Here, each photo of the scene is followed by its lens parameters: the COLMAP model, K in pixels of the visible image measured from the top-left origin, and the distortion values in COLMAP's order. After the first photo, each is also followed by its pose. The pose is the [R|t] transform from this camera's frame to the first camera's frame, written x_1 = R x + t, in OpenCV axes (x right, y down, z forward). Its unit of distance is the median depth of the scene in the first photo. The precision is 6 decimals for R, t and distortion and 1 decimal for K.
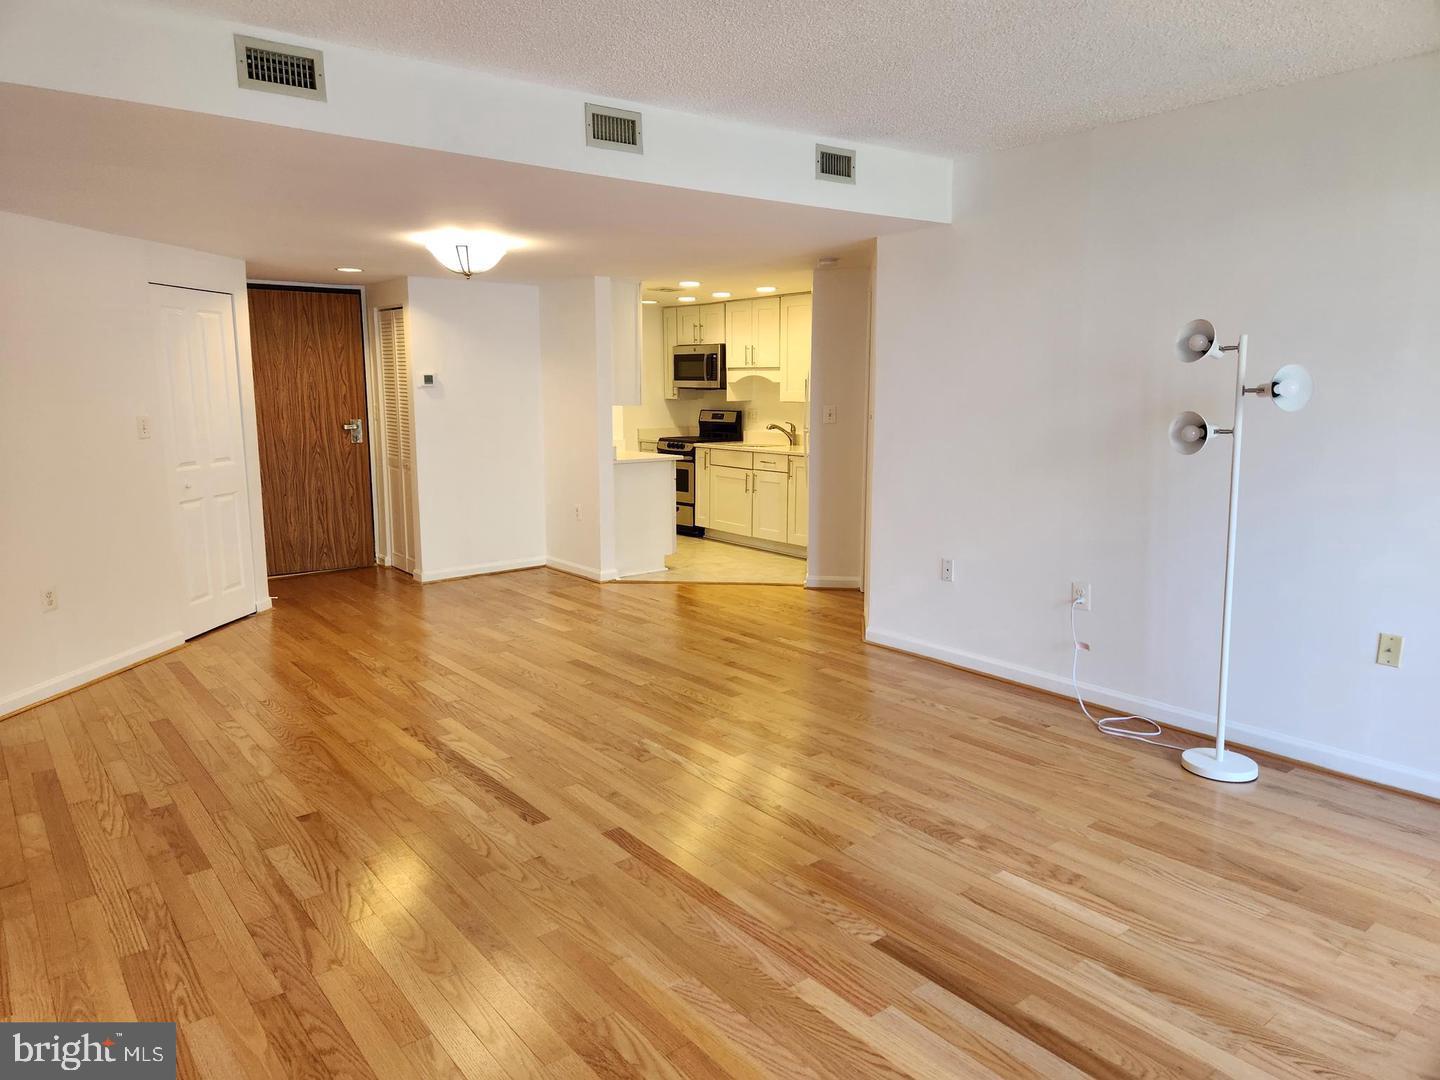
lens RADIAL K [[965.7, 0, 720.0], [0, 965.7, 540.0], [0, 0, 1]] dist [0.107790, -0.109020]
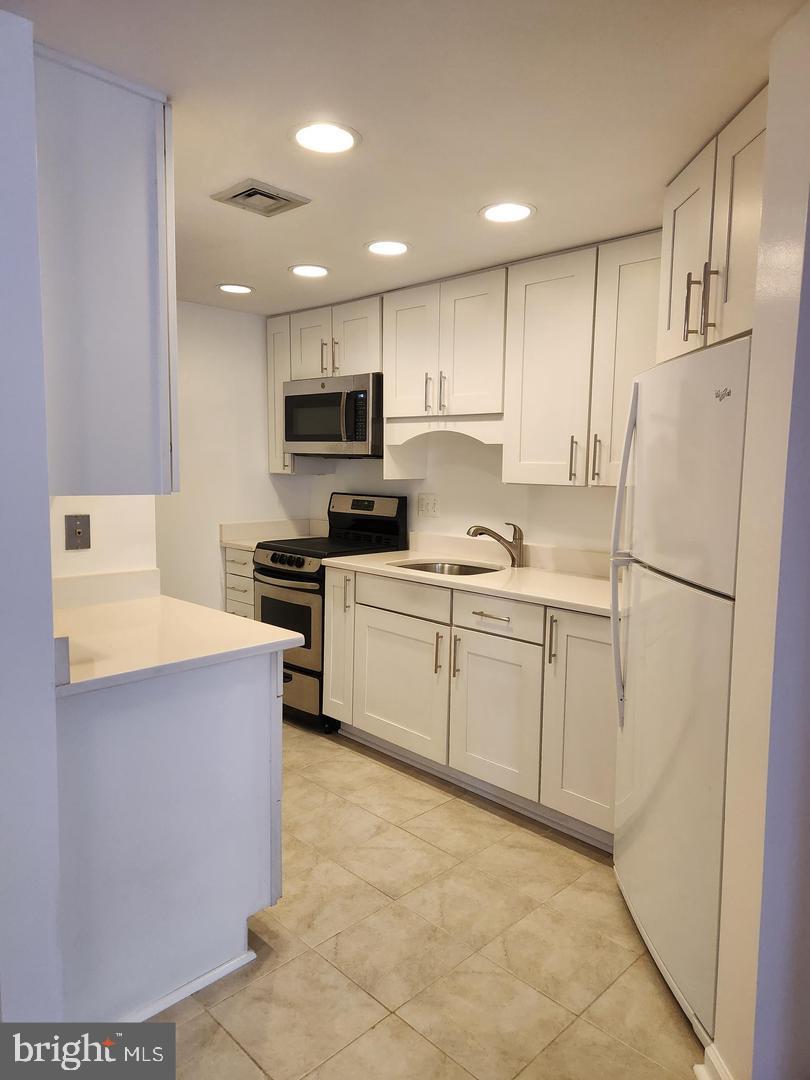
lens RADIAL K [[724.3, 0, 405.0], [0, 724.3, 540.0], [0, 0, 1]] dist [0.107790, -0.109020]
pose [[0.993707, 0.003993, 0.111942, -0.026260], [0.001727, 0.998699, -0.050960, -0.088969], [-0.112000, 0.050833, 0.992407, 0.598279]]
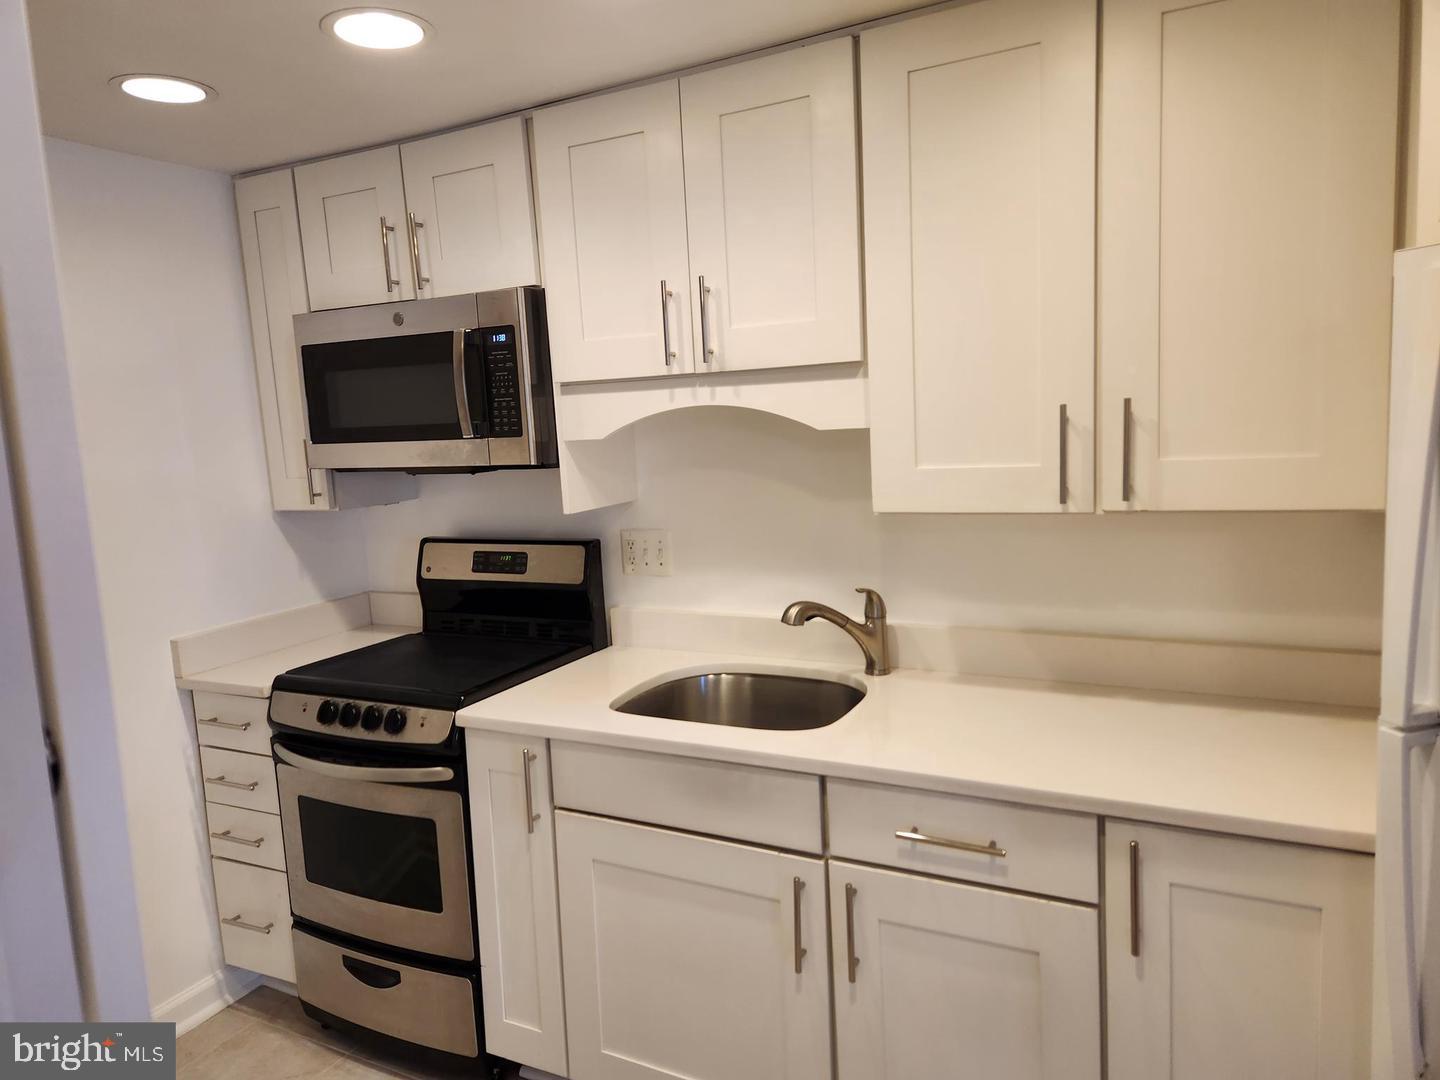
lens RADIAL K [[965.7, 0, 720.0], [0, 965.7, 540.0], [0, 0, 1]] dist [0.107790, -0.109020]
pose [[0.915018, -0.097014, 0.391574, -0.055775], [0.114954, 0.993114, -0.022574, -0.126375], [-0.386688, 0.065669, 0.919870, 0.751043]]
